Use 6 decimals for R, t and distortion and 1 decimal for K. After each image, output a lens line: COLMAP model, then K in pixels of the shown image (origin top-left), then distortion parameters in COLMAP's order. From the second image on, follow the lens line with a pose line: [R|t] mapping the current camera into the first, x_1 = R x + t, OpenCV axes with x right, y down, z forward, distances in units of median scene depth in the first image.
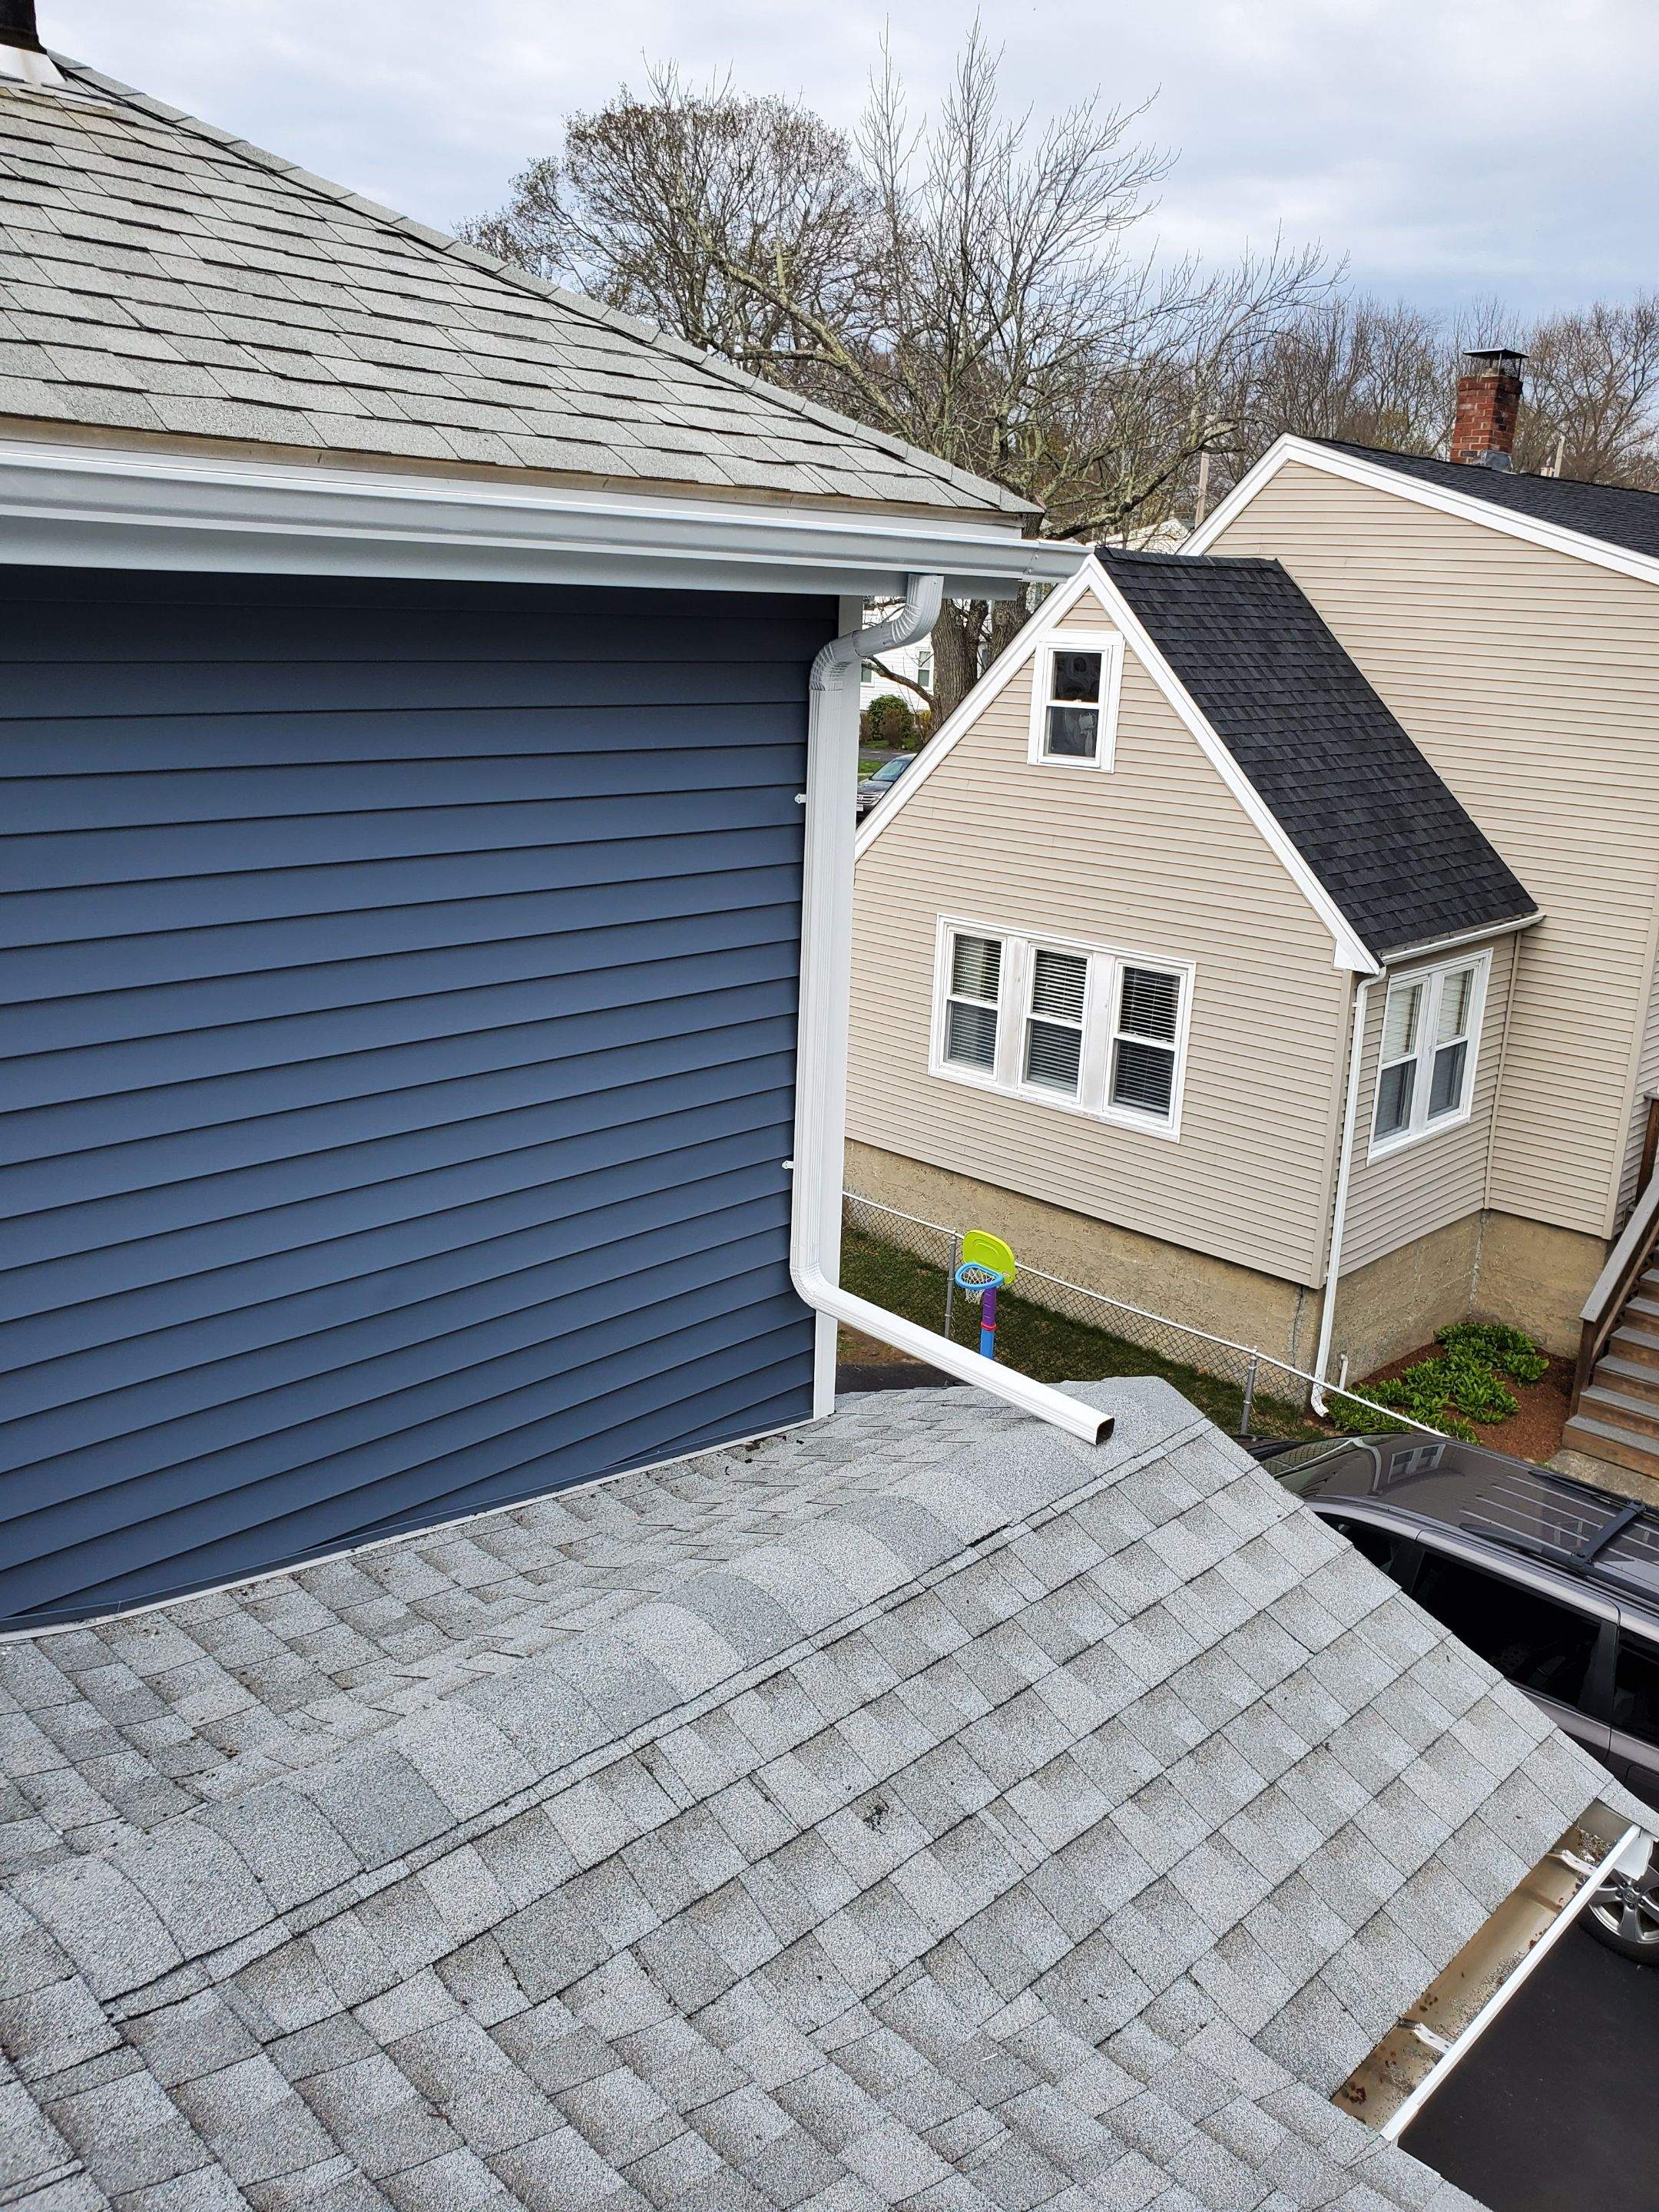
lens RADIAL K [[1764.3, 0, 830.8], [0, 1764.3, 1104.6], [0, 0, 1]] dist [0.003223, 0.012787]
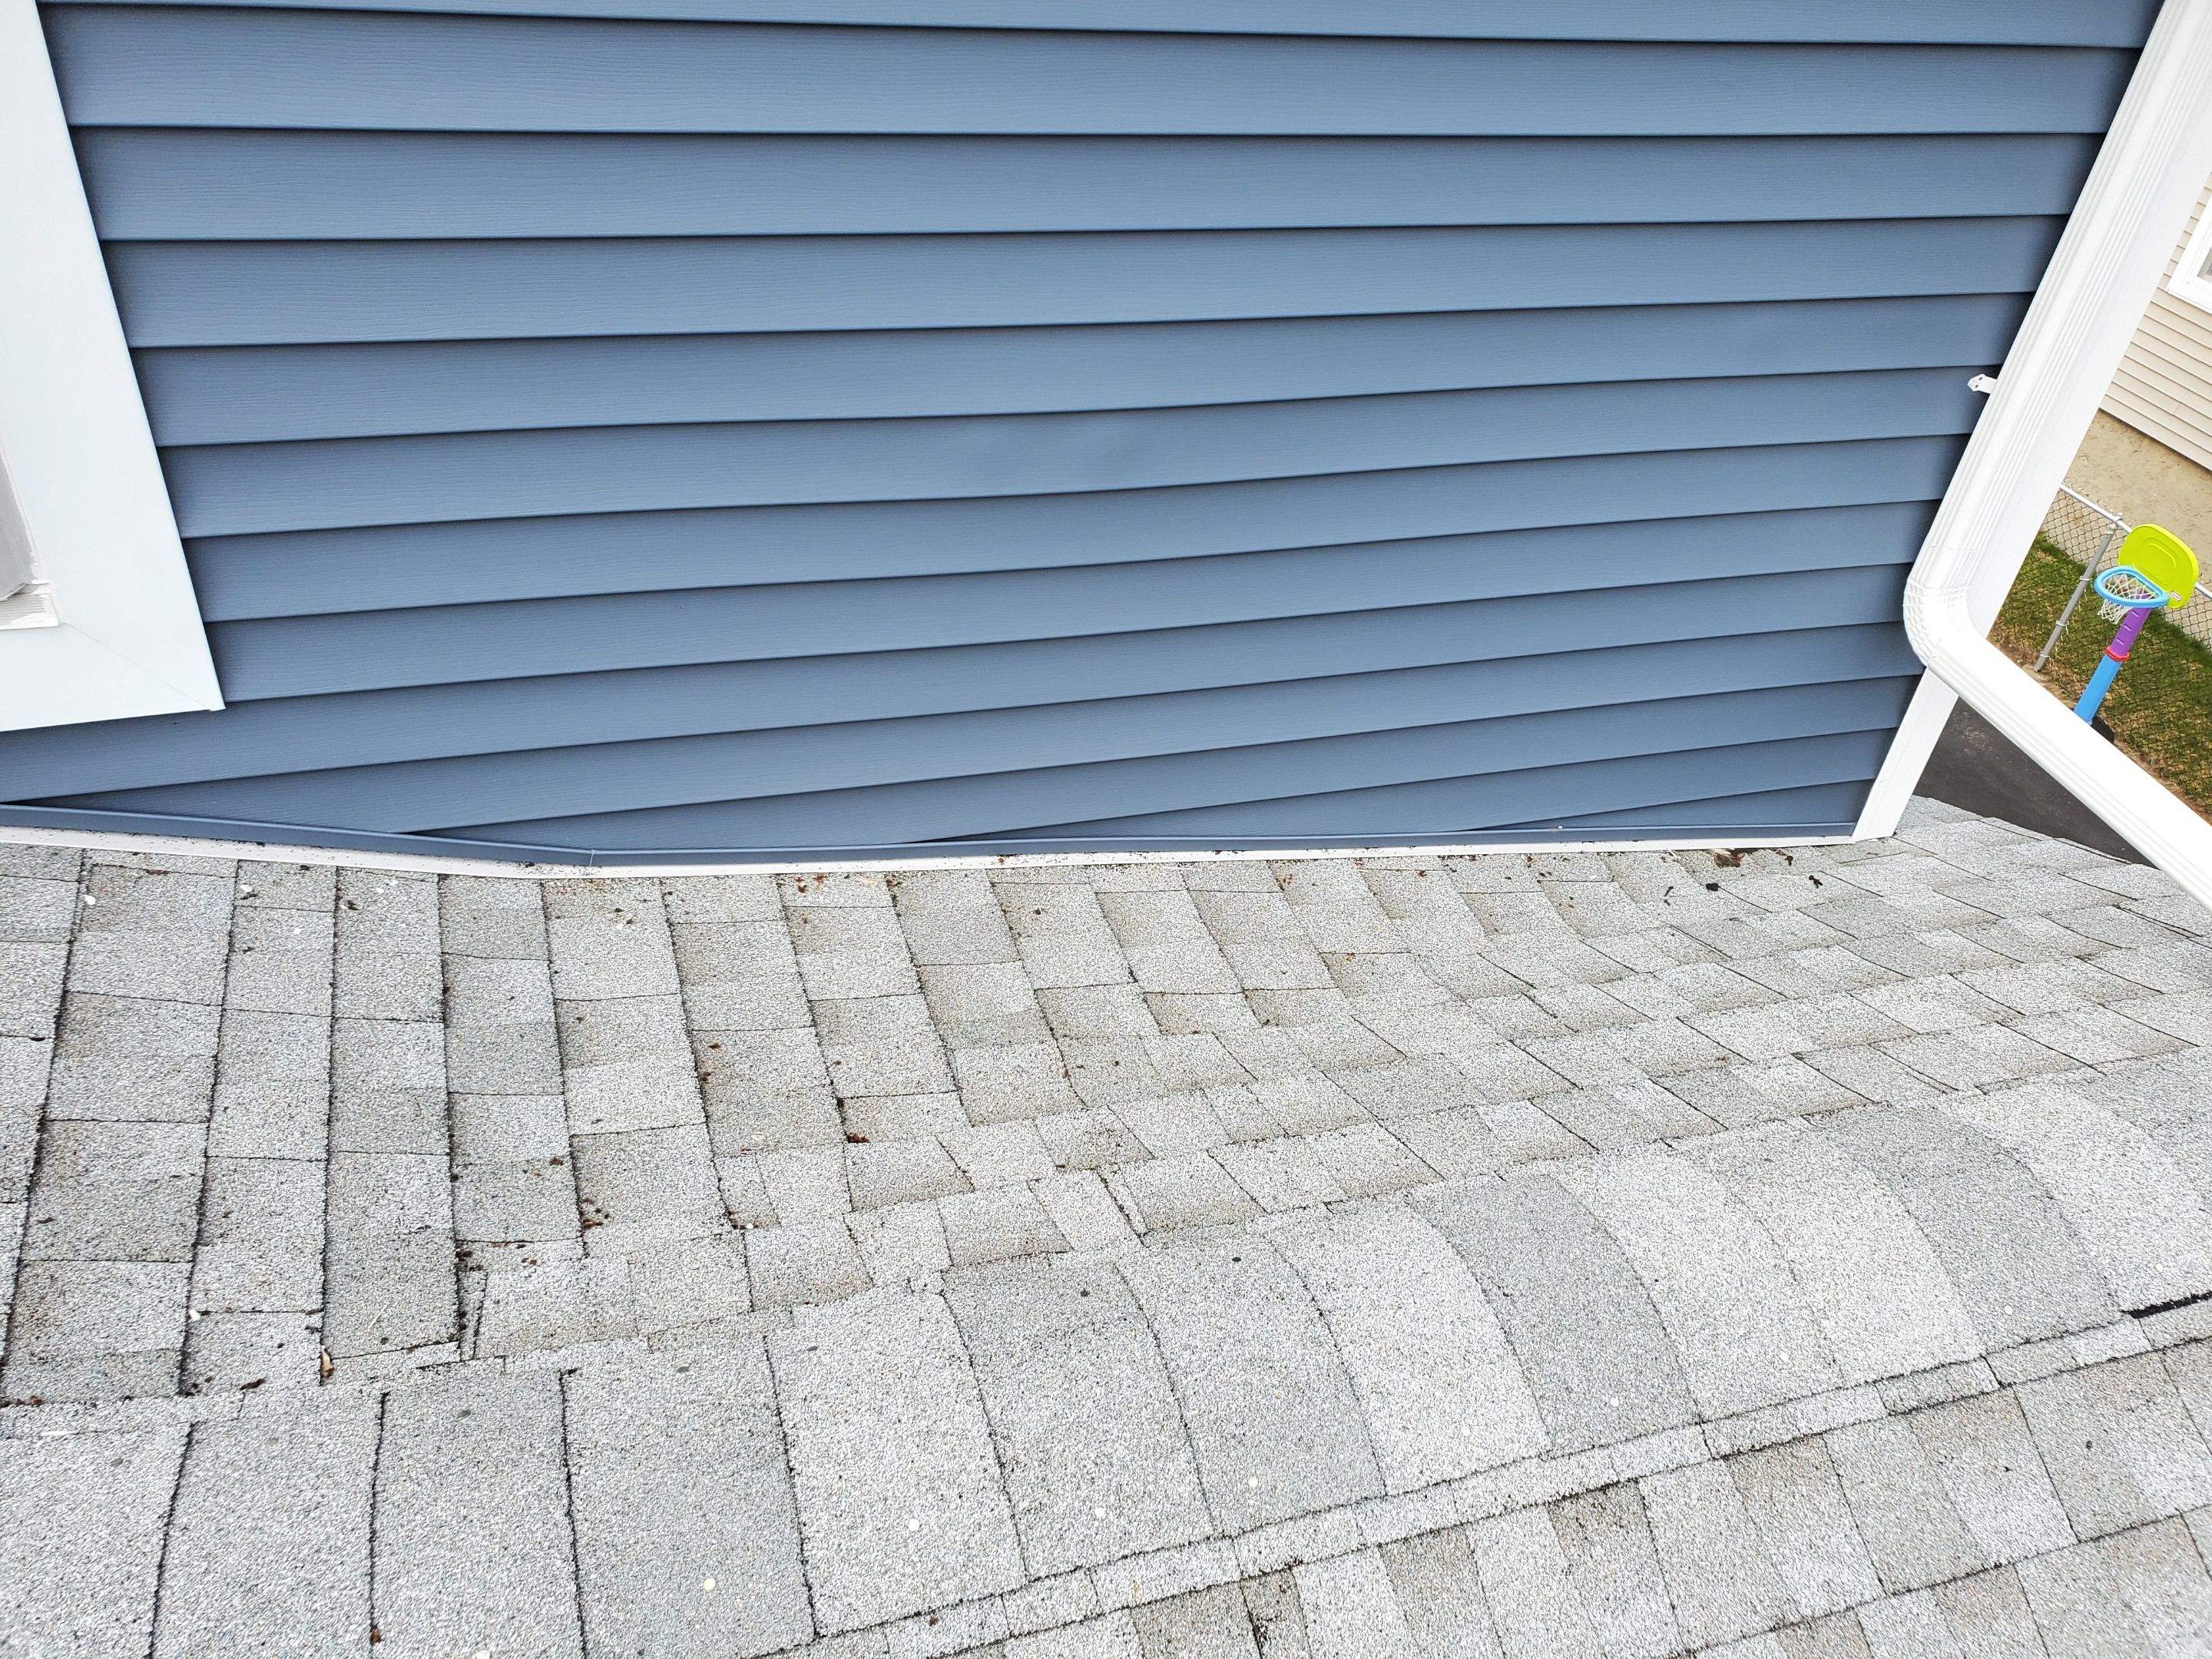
lens RADIAL K [[1764.3, 0, 1066.9], [0, 1764.3, 823.0], [0, 0, 1]] dist [0.003223, 0.012787]
pose [[0.878296, 0.319830, -0.355394, -0.037349], [-0.187470, 0.914164, 0.359386, 0.018156], [0.439831, -0.249022, 0.862865, 0.467407]]
